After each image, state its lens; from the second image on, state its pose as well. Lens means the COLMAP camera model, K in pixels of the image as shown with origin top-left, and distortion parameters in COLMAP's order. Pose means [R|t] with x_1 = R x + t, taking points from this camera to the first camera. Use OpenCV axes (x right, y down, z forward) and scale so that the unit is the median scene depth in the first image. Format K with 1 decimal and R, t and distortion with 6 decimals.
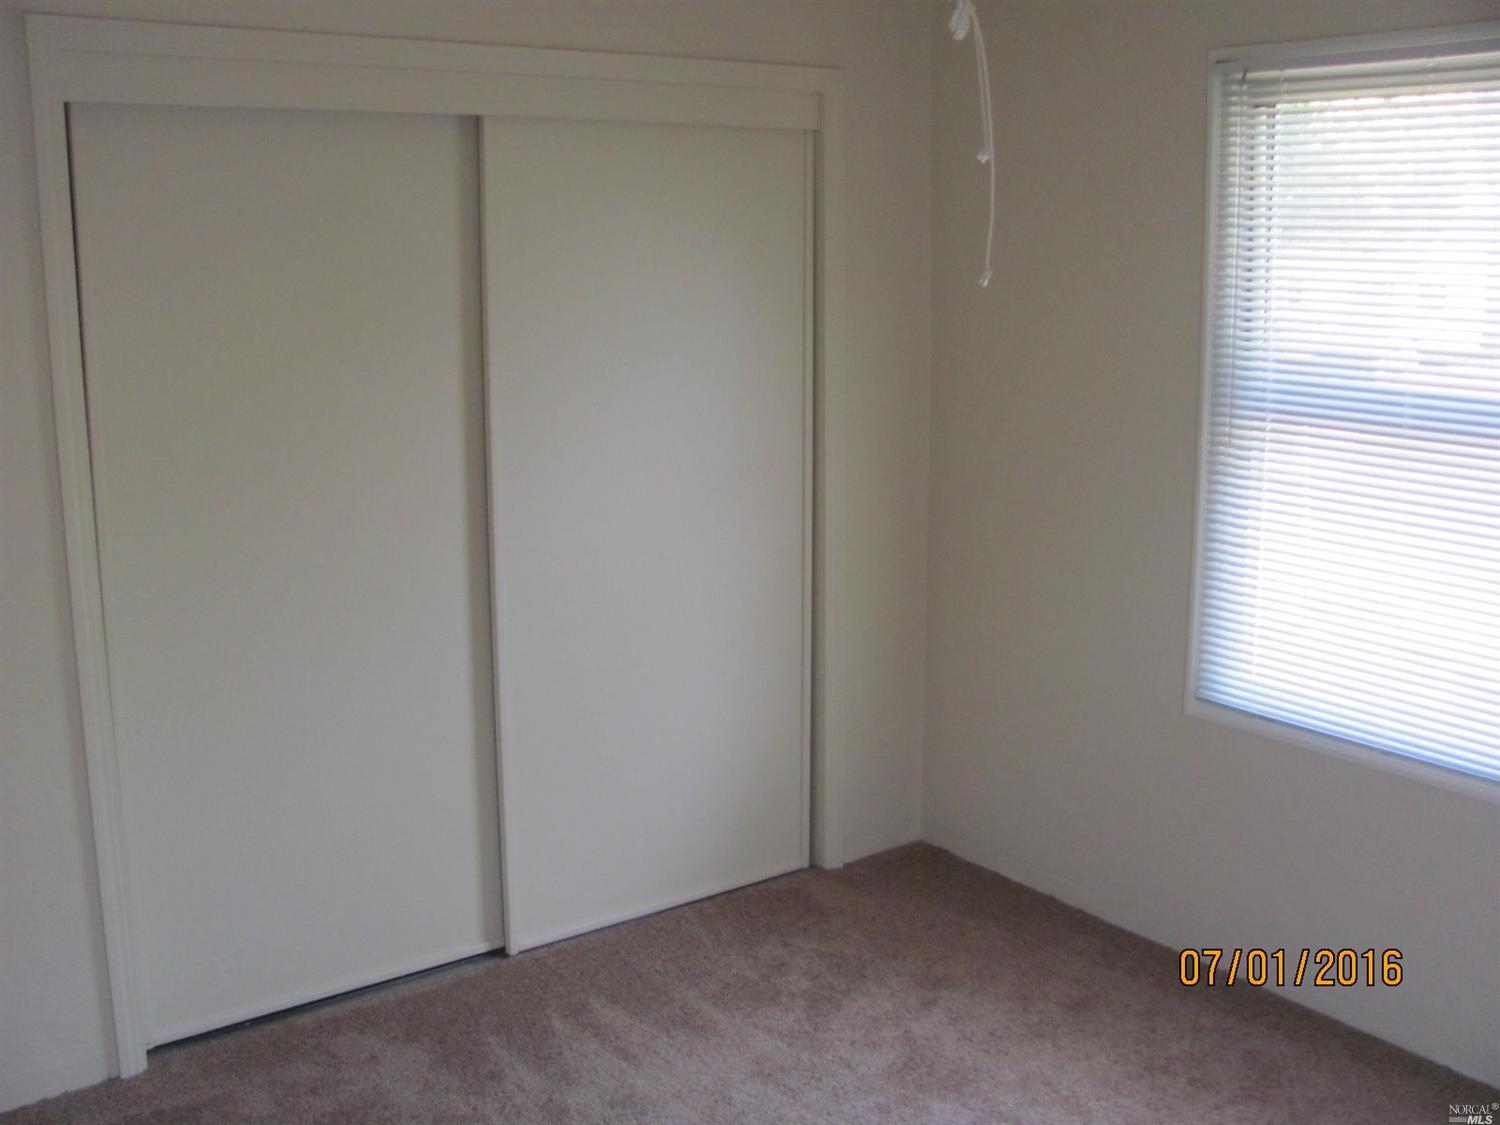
lens RADIAL K [[1590.9, 0, 750.0], [0, 1590.9, 562.5], [0, 0, 1]] dist [-0.234944, 0.309822]
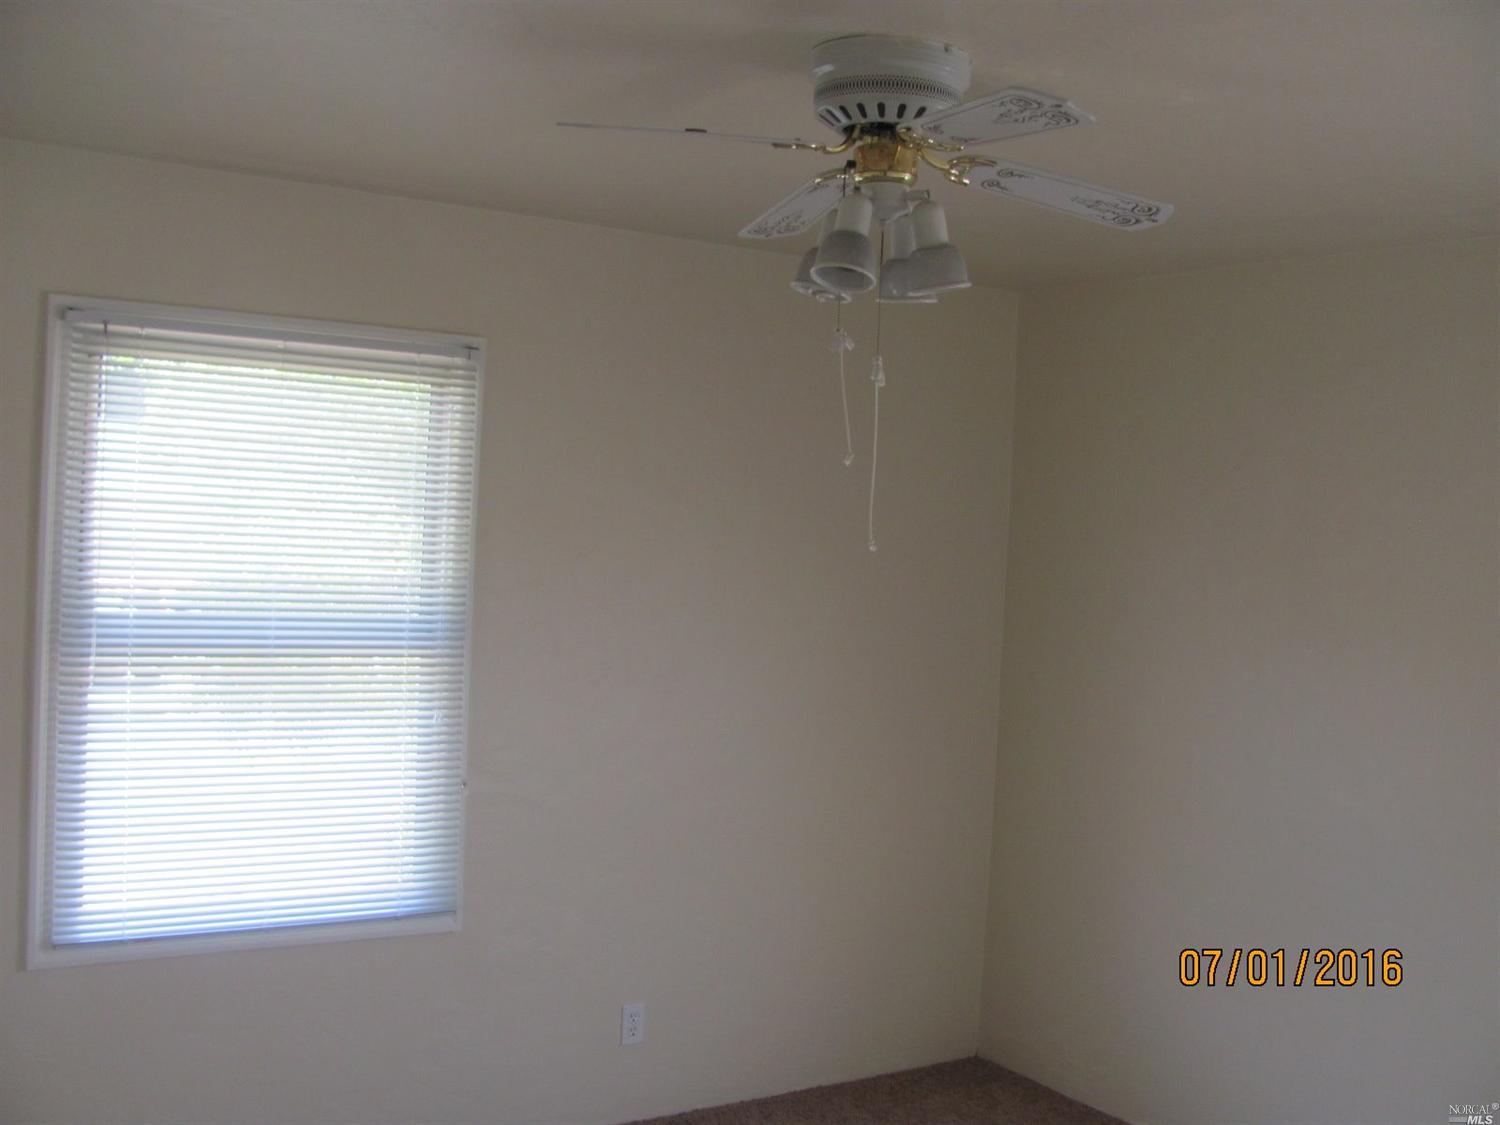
lens RADIAL K [[1590.9, 0, 750.0], [0, 1590.9, 562.5], [0, 0, 1]] dist [-0.234944, 0.309822]
pose [[0.099448, -0.008615, 0.995005, -0.679934], [0.159205, 0.987218, -0.007364, -0.080498], [-0.982224, 0.159143, 0.099548, 0.488523]]
